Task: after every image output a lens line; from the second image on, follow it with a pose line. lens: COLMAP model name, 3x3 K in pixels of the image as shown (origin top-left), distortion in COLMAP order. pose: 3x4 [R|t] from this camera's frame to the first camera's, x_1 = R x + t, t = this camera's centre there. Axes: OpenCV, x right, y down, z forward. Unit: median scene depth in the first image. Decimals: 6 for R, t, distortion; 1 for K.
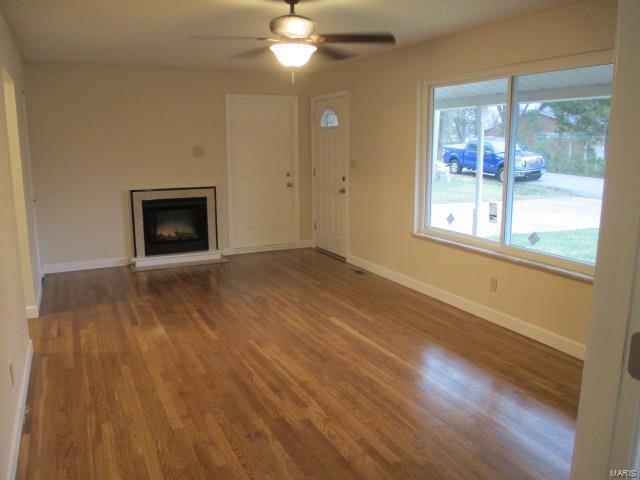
lens RADIAL K [[522.4, 0, 320.0], [0, 522.4, 240.0], [0, 0, 1]] dist [-0.057581, 0.006167]
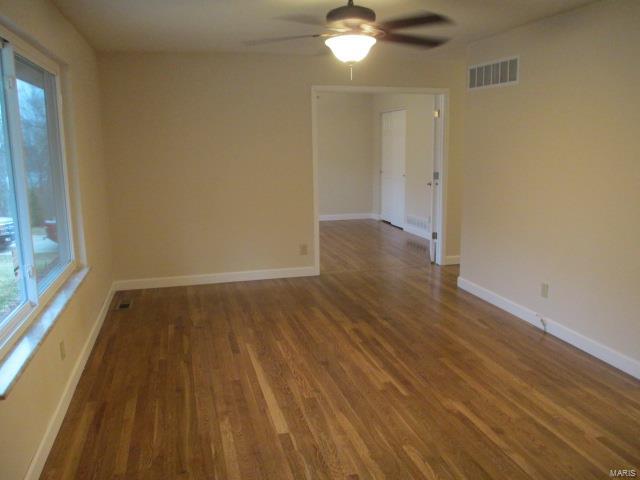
lens RADIAL K [[522.4, 0, 320.0], [0, 522.4, 240.0], [0, 0, 1]] dist [-0.057581, 0.006167]
pose [[-0.982211, -0.021940, 0.186492, -0.144066], [0.047352, 0.932117, 0.359048, -0.306823], [-0.181710, 0.361492, -0.914497, 1.622640]]
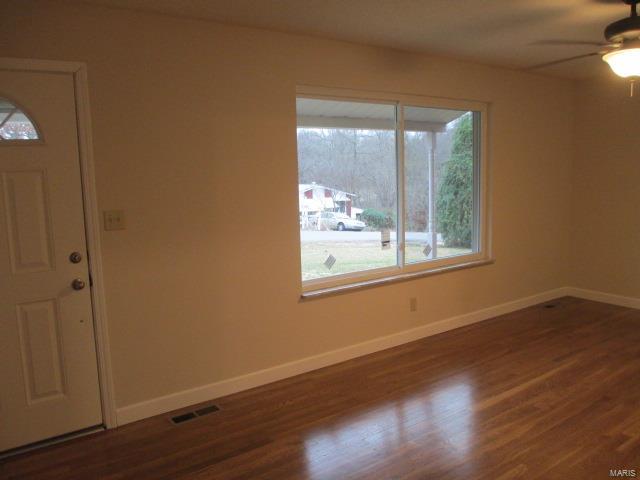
lens RADIAL K [[522.4, 0, 320.0], [0, 522.4, 240.0], [0, 0, 1]] dist [-0.057581, 0.006167]
pose [[-0.166788, -0.121833, 0.978437, -0.670677], [0.205418, 0.966268, 0.155335, -0.251963], [-0.964357, 0.226896, -0.136136, 1.376896]]
